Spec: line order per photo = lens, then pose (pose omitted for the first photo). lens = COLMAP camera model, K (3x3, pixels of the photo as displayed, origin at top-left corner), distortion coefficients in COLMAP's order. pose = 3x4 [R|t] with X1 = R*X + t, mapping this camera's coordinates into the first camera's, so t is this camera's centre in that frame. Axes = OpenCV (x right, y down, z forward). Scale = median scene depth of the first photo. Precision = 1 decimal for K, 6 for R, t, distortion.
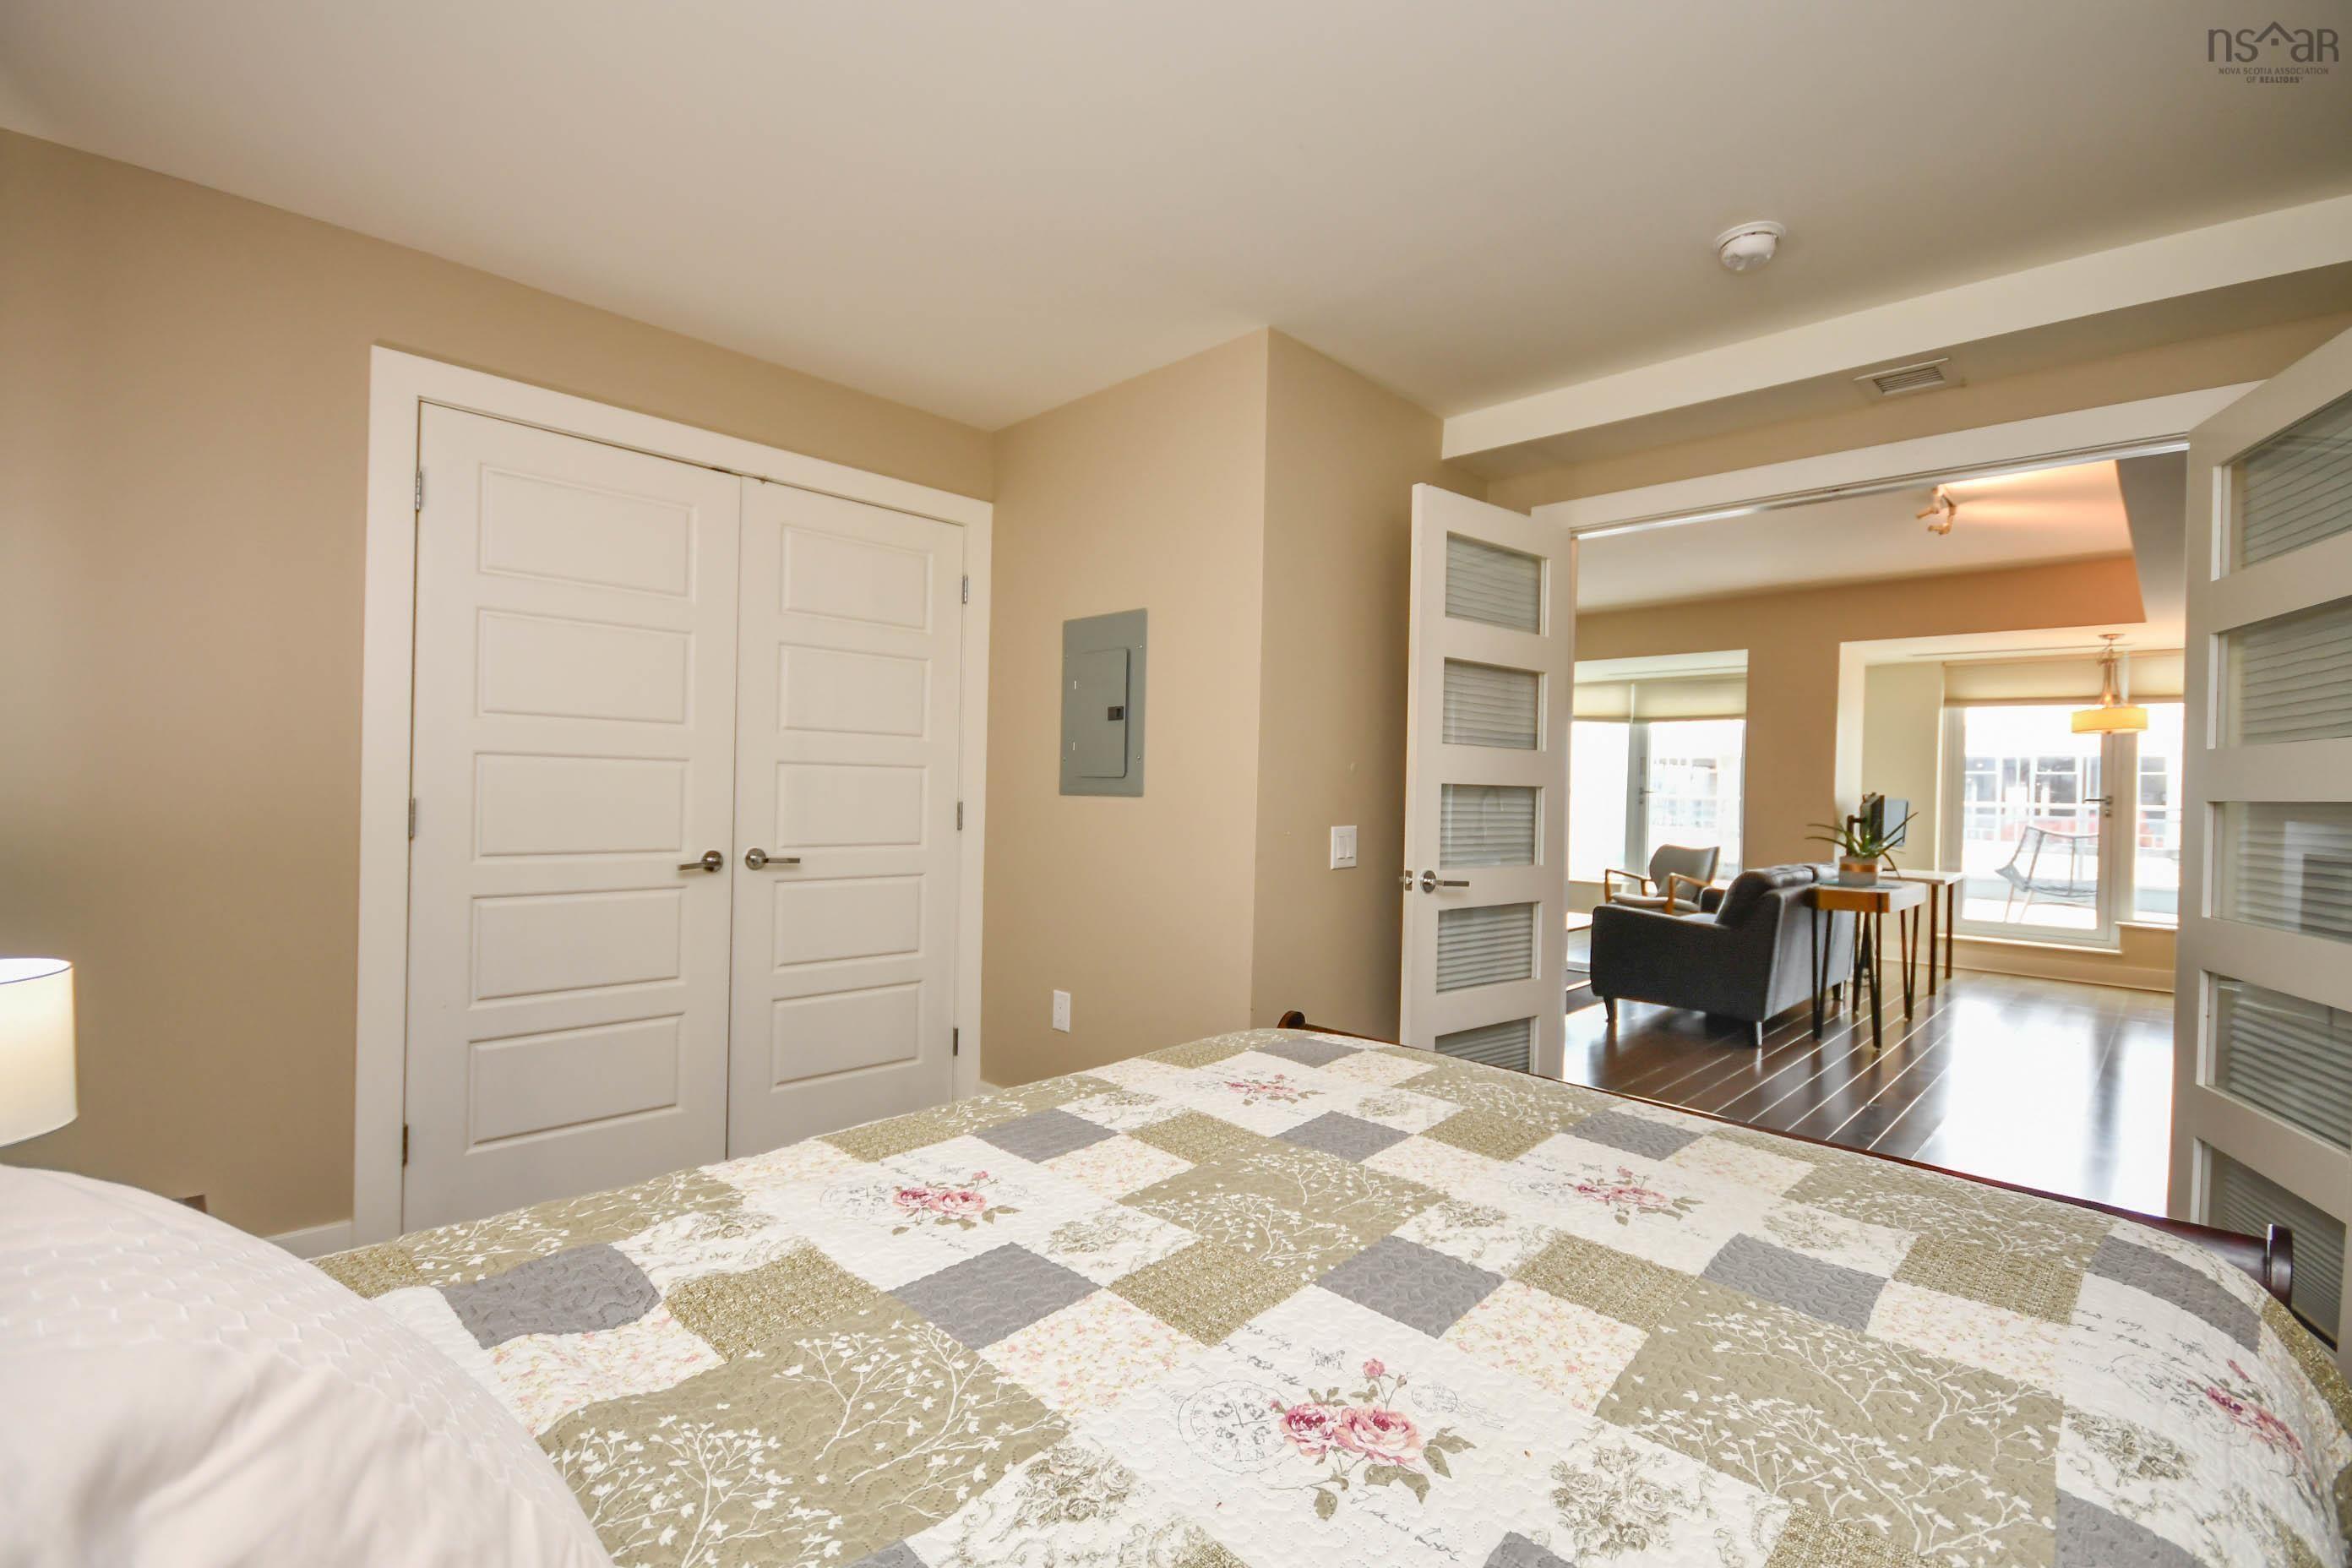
lens RADIAL K [[1032.0, 0, 1173.3], [0, 1032.0, 785.9], [0, 0, 1]] dist [0.010404, -0.011030]
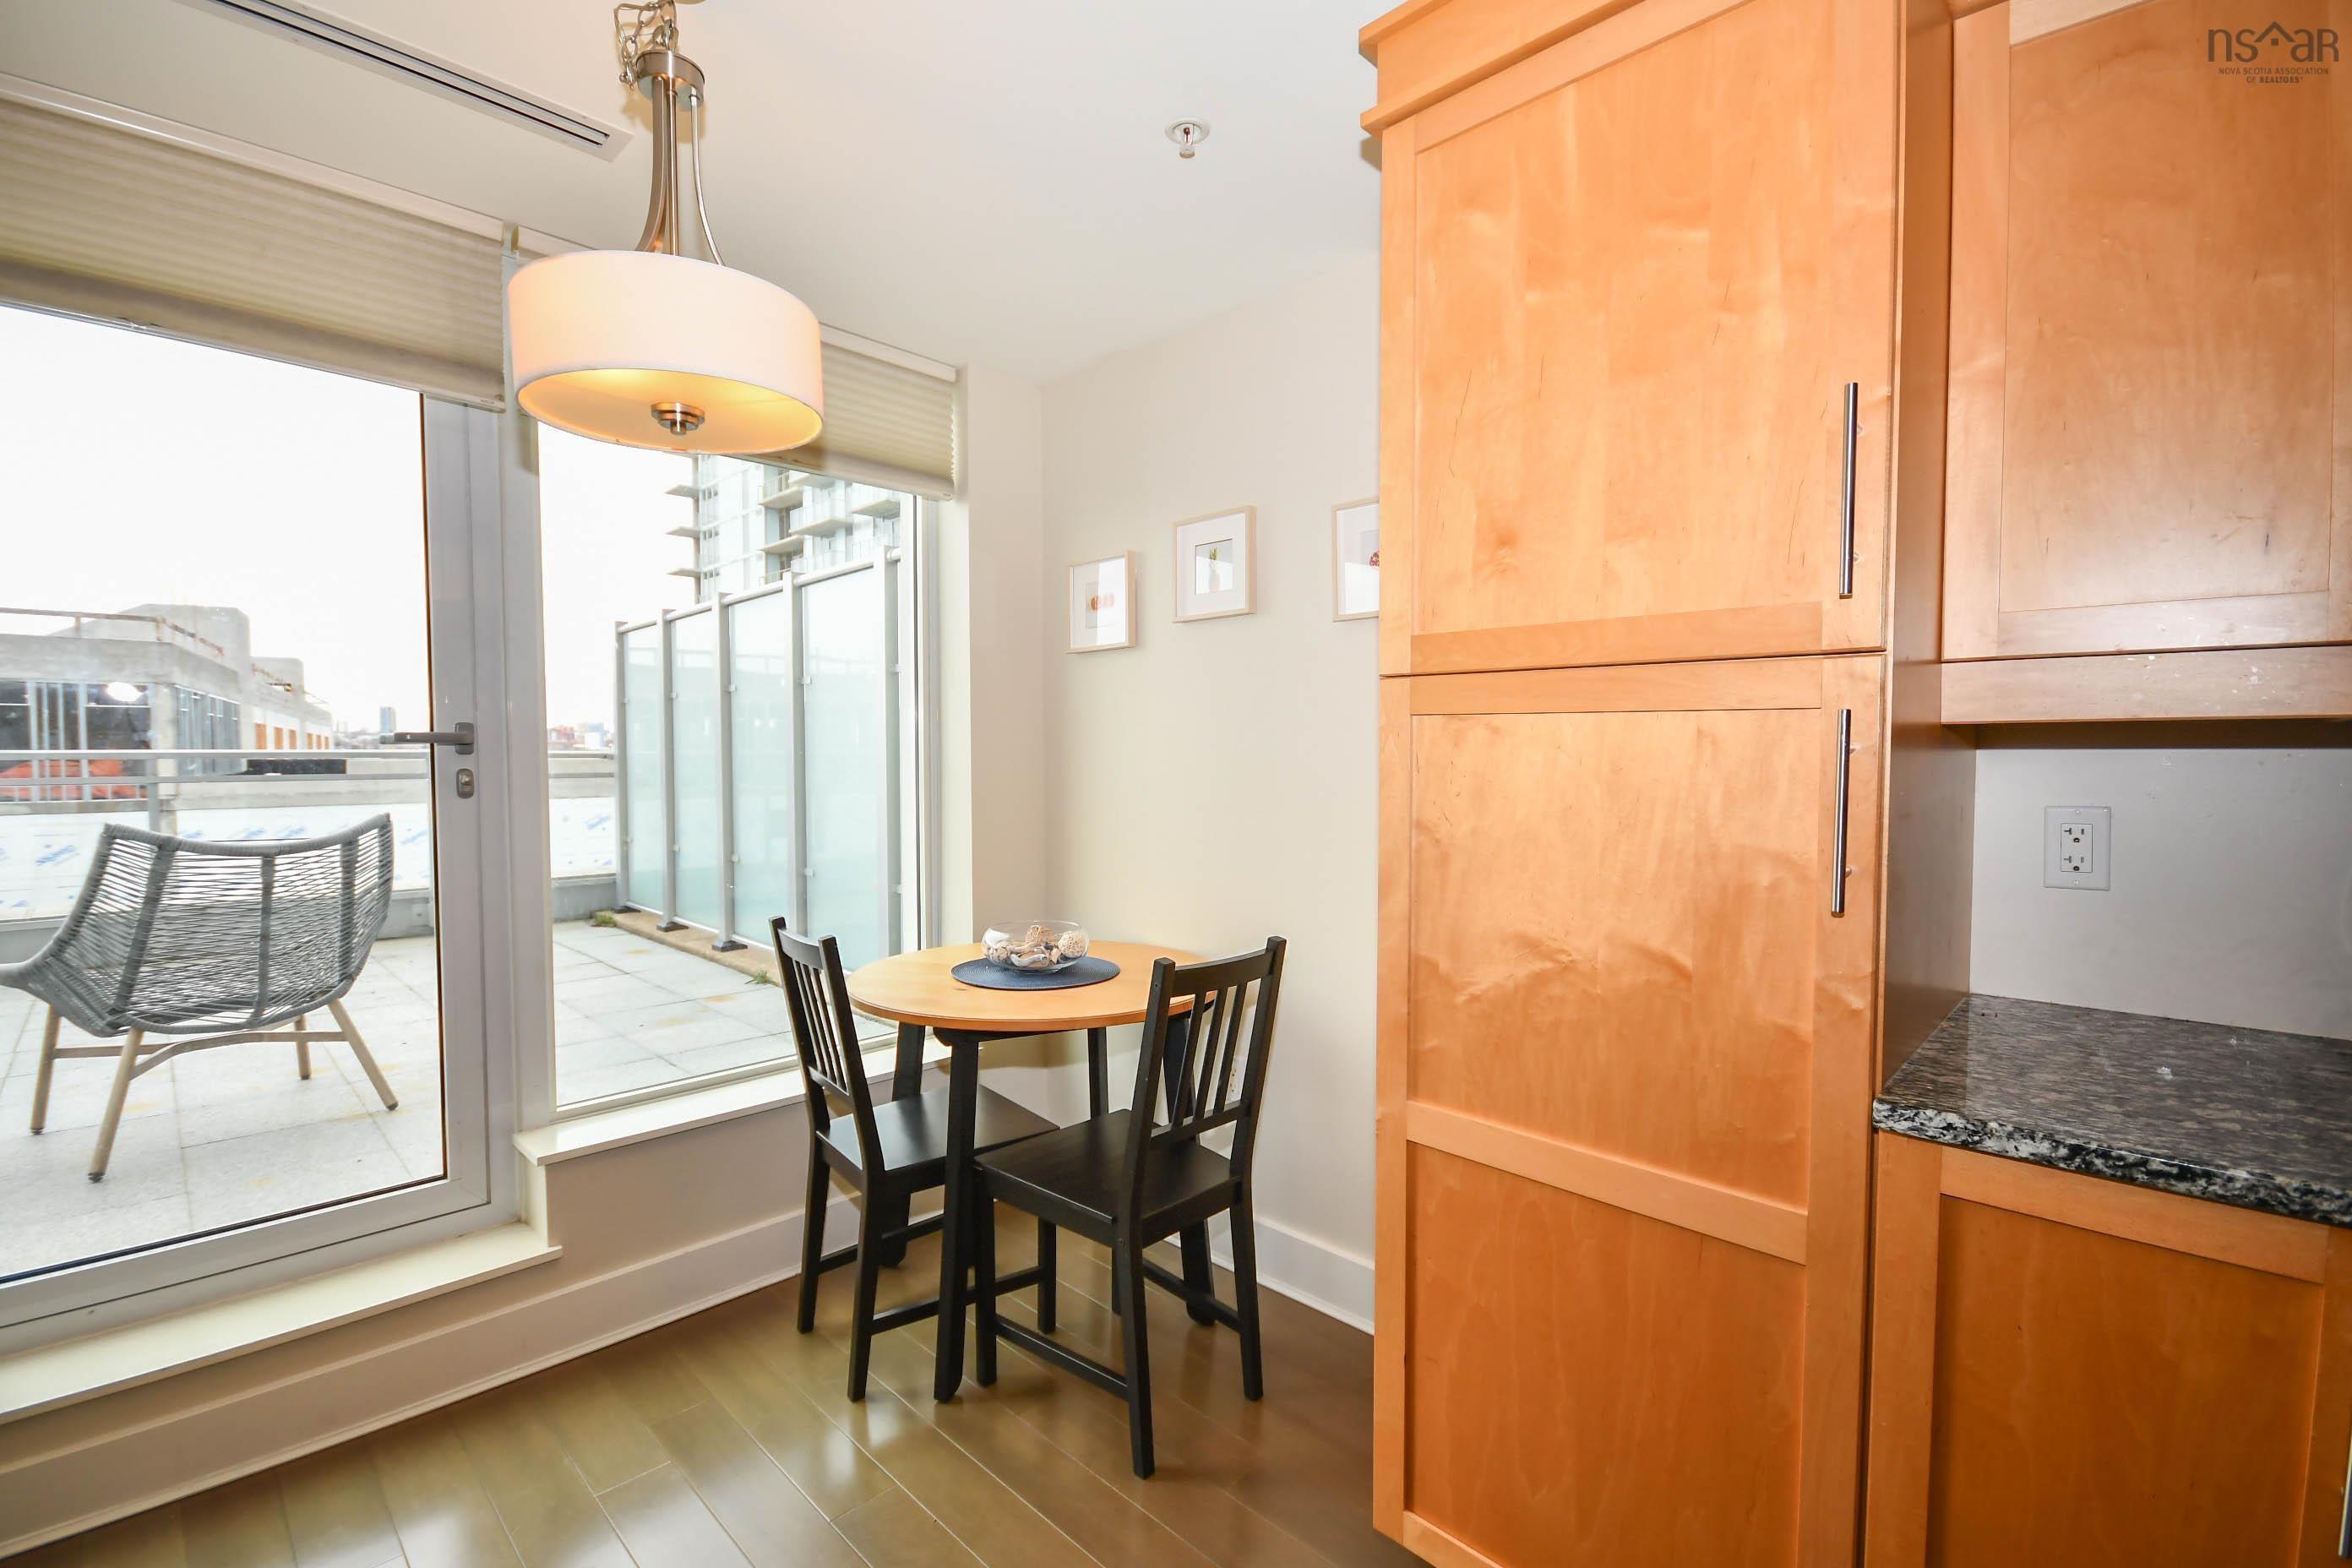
lens RADIAL K [[1032.0, 0, 1173.3], [0, 1032.0, 785.9], [0, 0, 1]] dist [0.010404, -0.011030]
pose [[0.003252, -0.058235, 0.998298, 0.520017], [-0.002642, 0.998299, 0.058244, 0.008371], [-0.999991, -0.002827, 0.003092, 0.679953]]
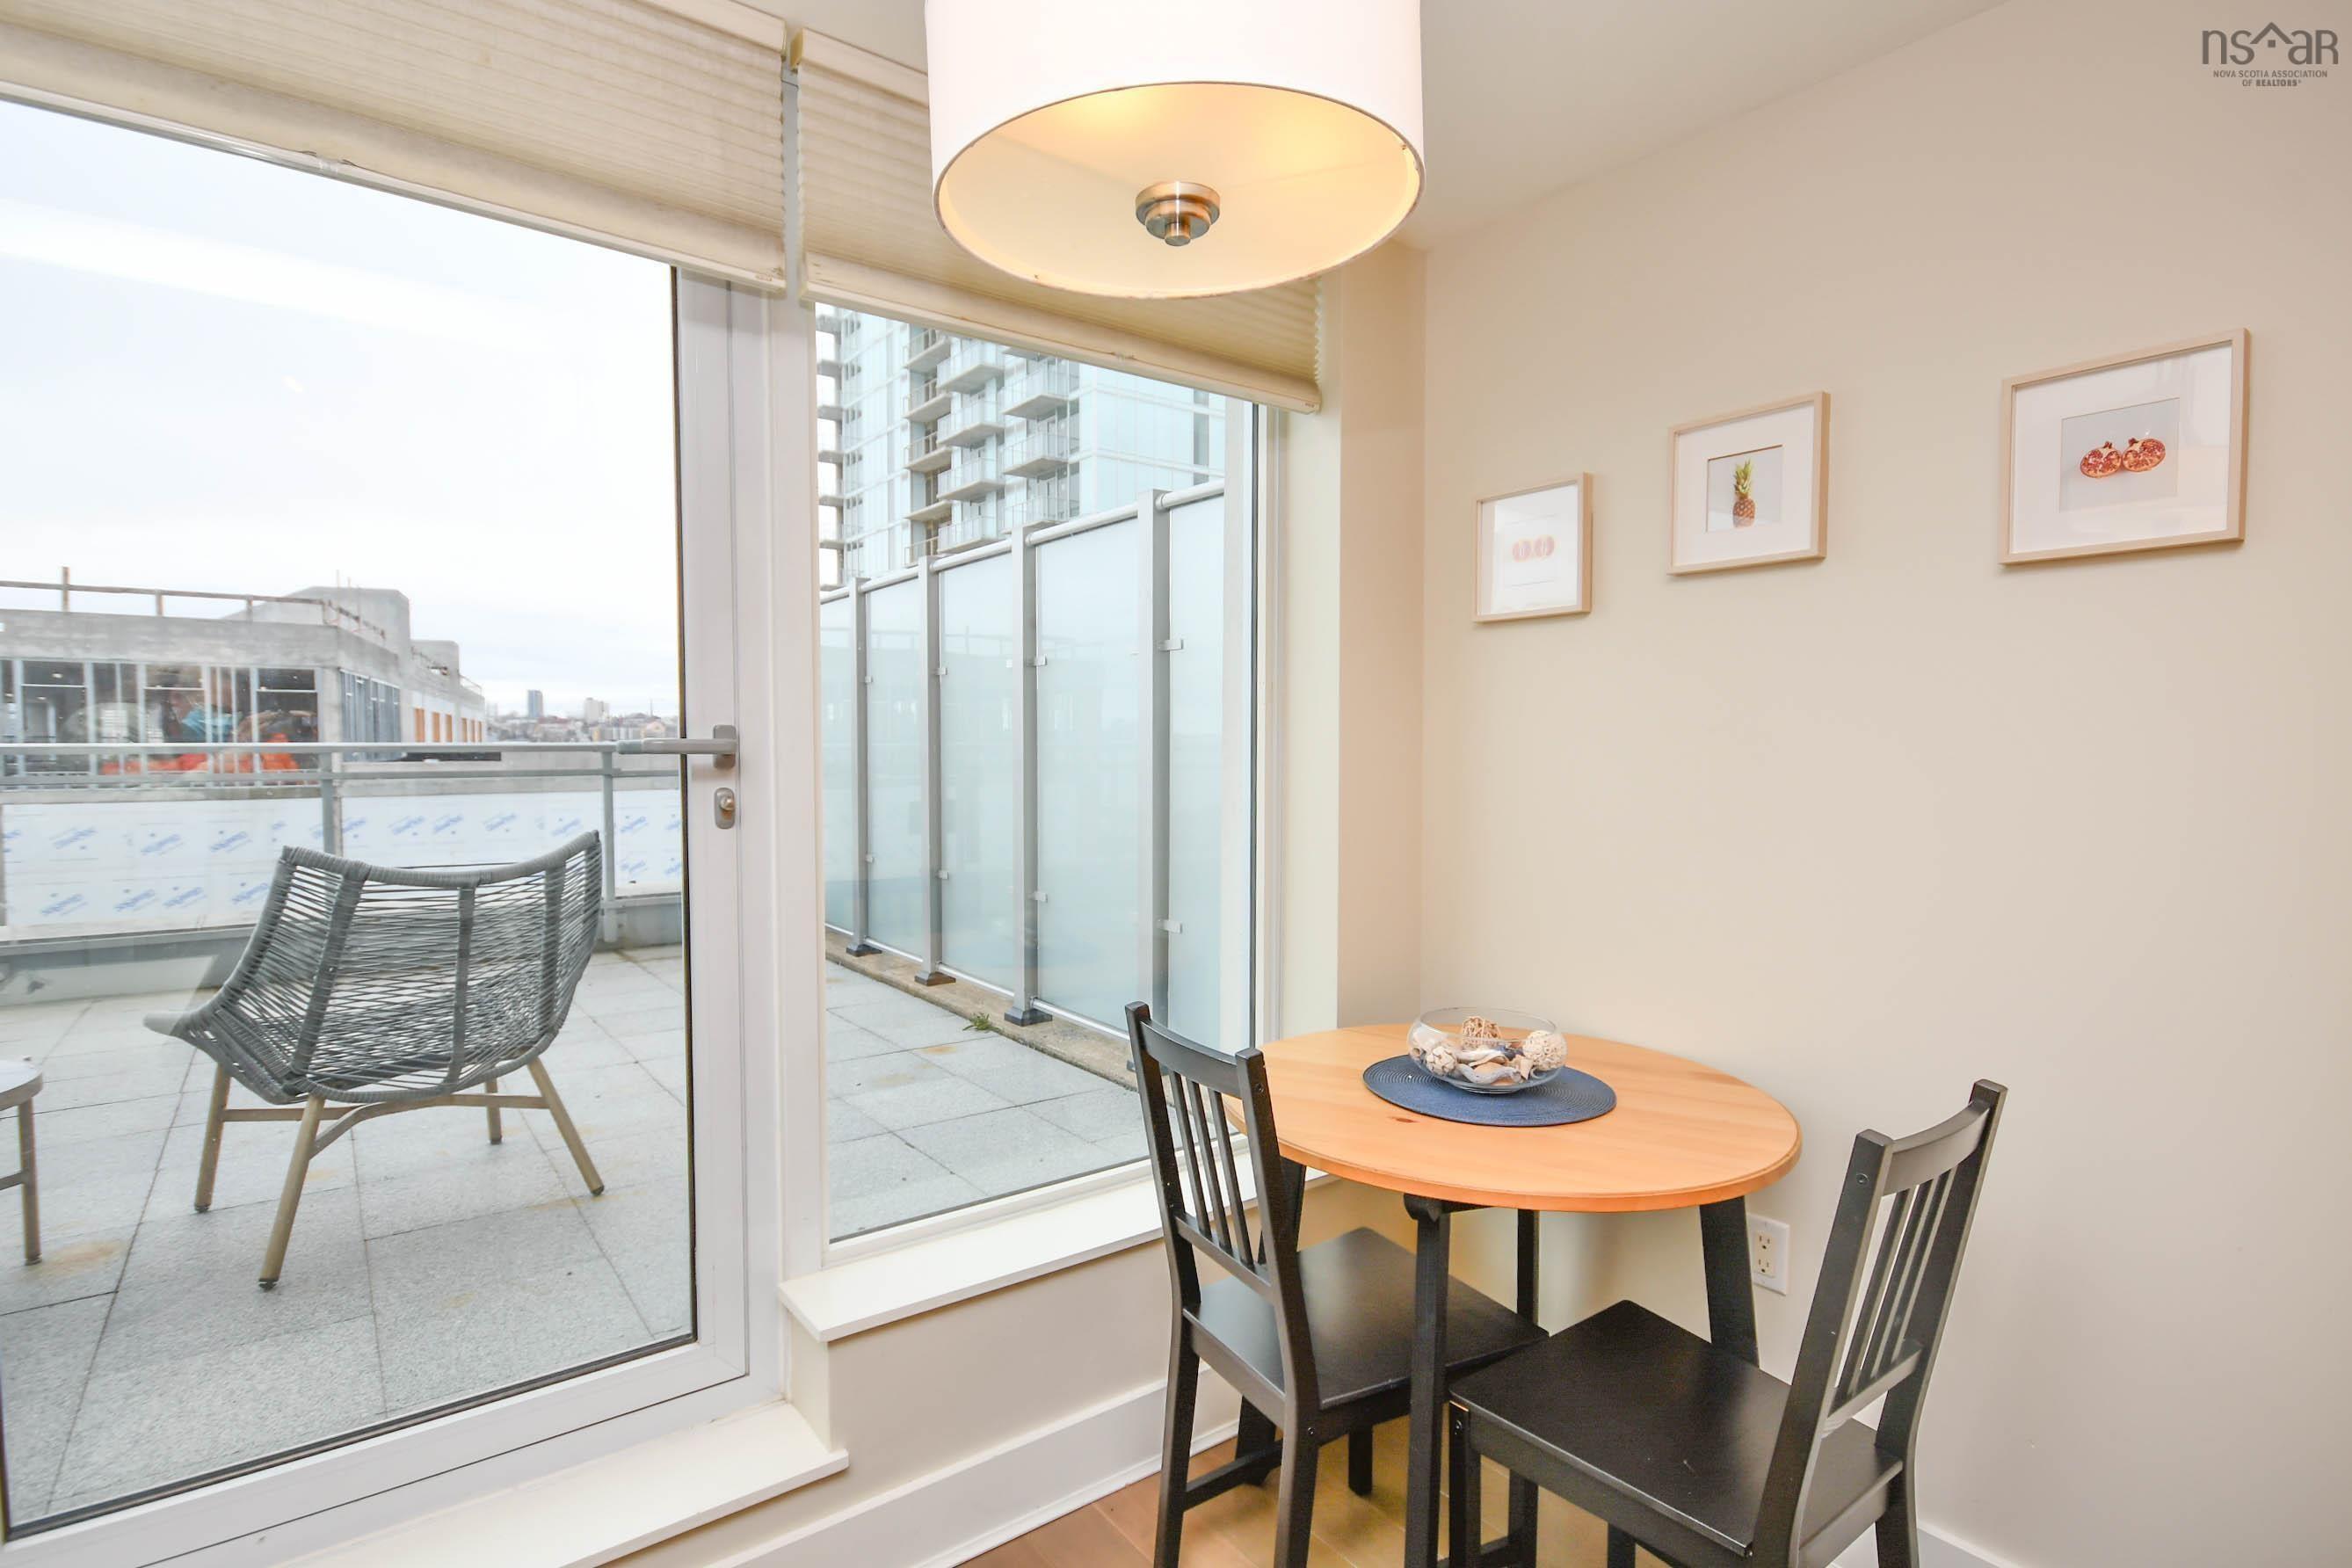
lens RADIAL K [[1170.9, 0, 1176.0], [0, 1170.9, 784.0], [0, 0, 1]] dist [-0.012083, 0.019383]
pose [[0.149954, -0.063477, 0.986653, 0.578102], [-0.001944, 0.997916, 0.064497, 0.005266], [-0.988691, -0.011590, 0.149518, 0.742987]]
